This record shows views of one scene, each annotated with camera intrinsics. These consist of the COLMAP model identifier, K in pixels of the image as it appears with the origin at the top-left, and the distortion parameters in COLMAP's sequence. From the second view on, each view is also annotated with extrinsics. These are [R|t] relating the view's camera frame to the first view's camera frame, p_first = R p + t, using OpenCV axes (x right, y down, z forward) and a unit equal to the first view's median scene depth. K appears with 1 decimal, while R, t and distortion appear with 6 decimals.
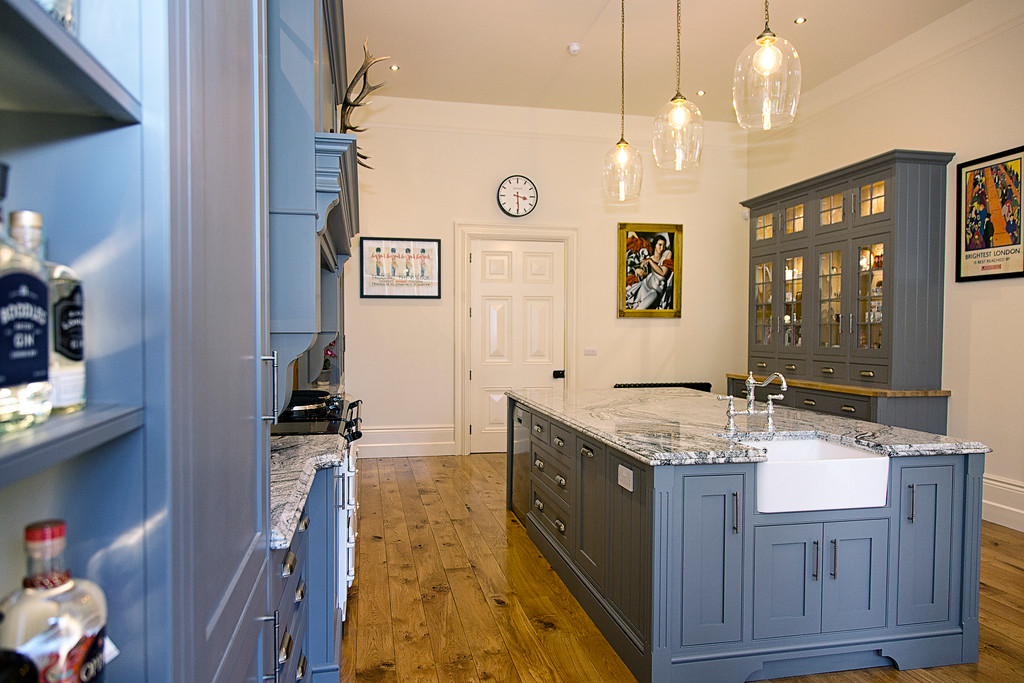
lens RADIAL K [[686.4, 0, 510.7], [0, 686.4, 383.9], [0, 0, 1]] dist [-0.008121, 0.001612]
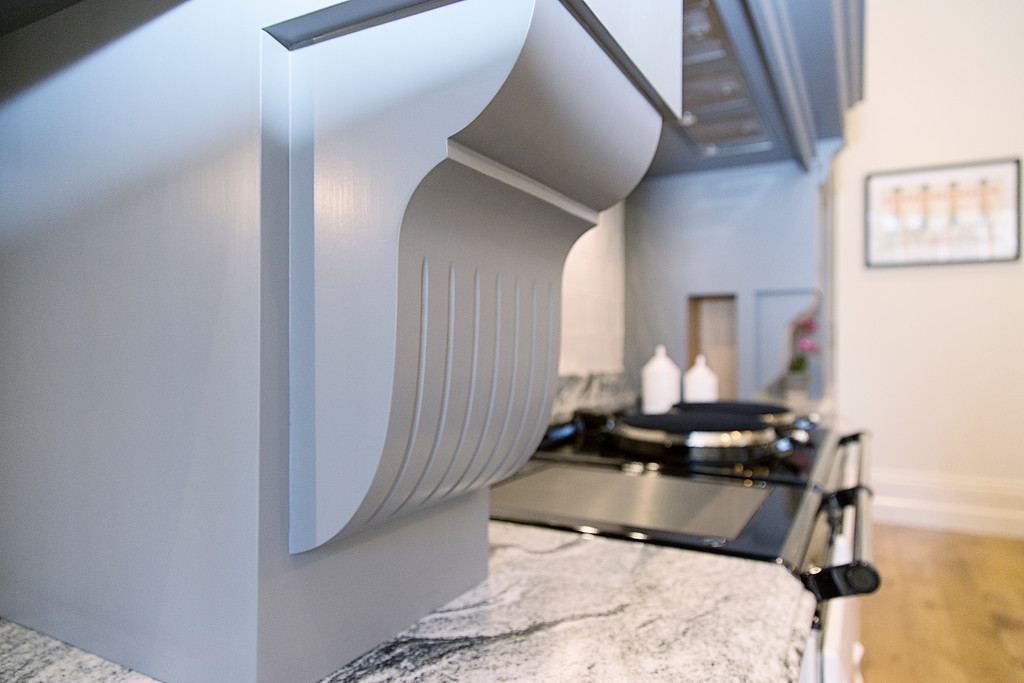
lens RADIAL K [[653.8, 0, 512.0], [0, 653.8, 341.5], [0, 0, 1]] dist [0.003608, 0.001767]
pose [[0.761923, -0.007919, -0.647619, -0.112340], [-0.052499, 0.995880, -0.073942, 0.009013], [0.645536, 0.090337, 0.758368, 0.496366]]
